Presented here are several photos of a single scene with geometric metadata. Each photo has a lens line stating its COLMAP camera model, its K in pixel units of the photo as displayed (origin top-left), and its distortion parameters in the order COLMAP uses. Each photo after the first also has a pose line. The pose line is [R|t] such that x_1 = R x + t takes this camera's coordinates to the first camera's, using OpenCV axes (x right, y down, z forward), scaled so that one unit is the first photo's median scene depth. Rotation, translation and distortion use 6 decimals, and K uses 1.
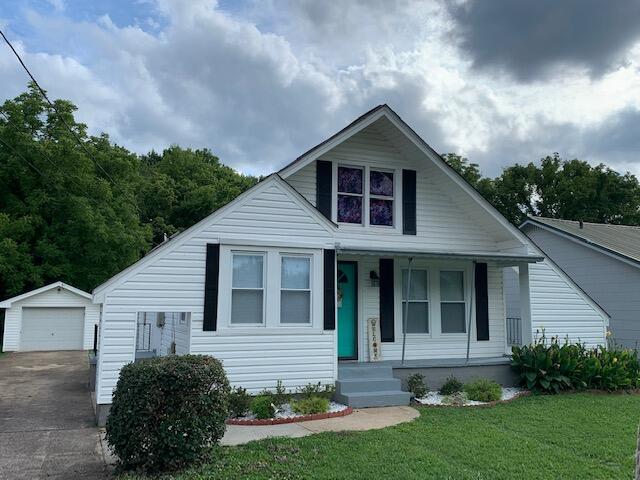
lens RADIAL K [[575.4, 0, 320.0], [0, 575.4, 240.0], [0, 0, 1]] dist [0.073774, -0.124034]
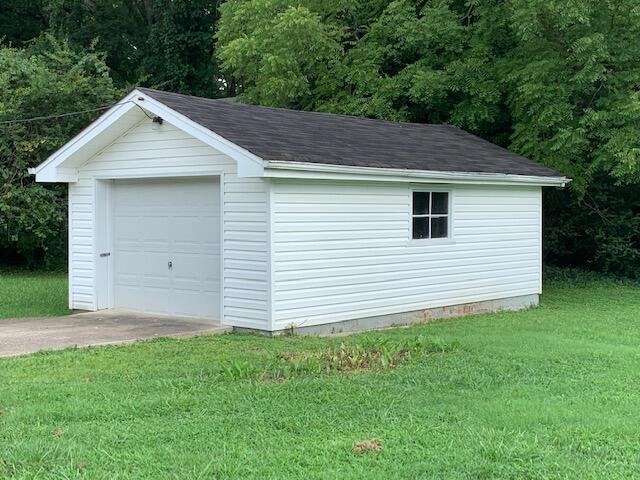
lens RADIAL K [[948.9, 0, 320.0], [0, 948.9, 240.0], [0, 0, 1]] dist [0.118877, -0.084200]
pose [[0.447921, 0.028021, -0.893634, 0.071215], [0.109333, 0.990291, 0.085853, 0.303013], [0.887363, -0.136159, 0.440508, 2.264573]]
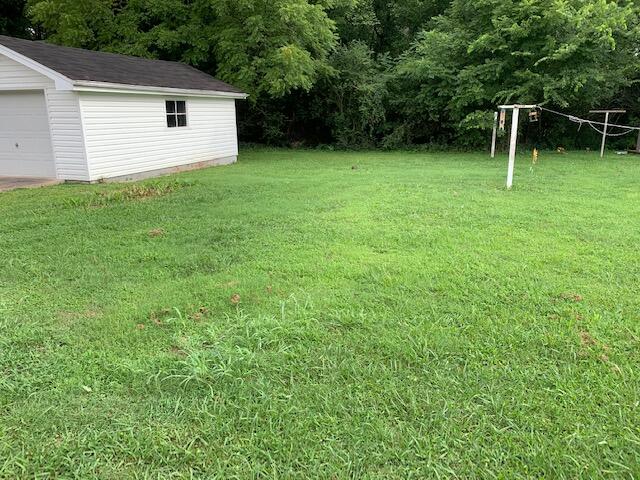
lens RADIAL K [[495.3, 0, 333.3], [0, 495.3, 240.1], [0, 0, 1]] dist [0.004489, -0.004535]
pose [[0.773335, 0.152122, -0.615477, 0.101490], [0.084269, 0.937510, 0.337599, 0.308514], [0.628372, -0.312943, 0.712191, 2.232054]]
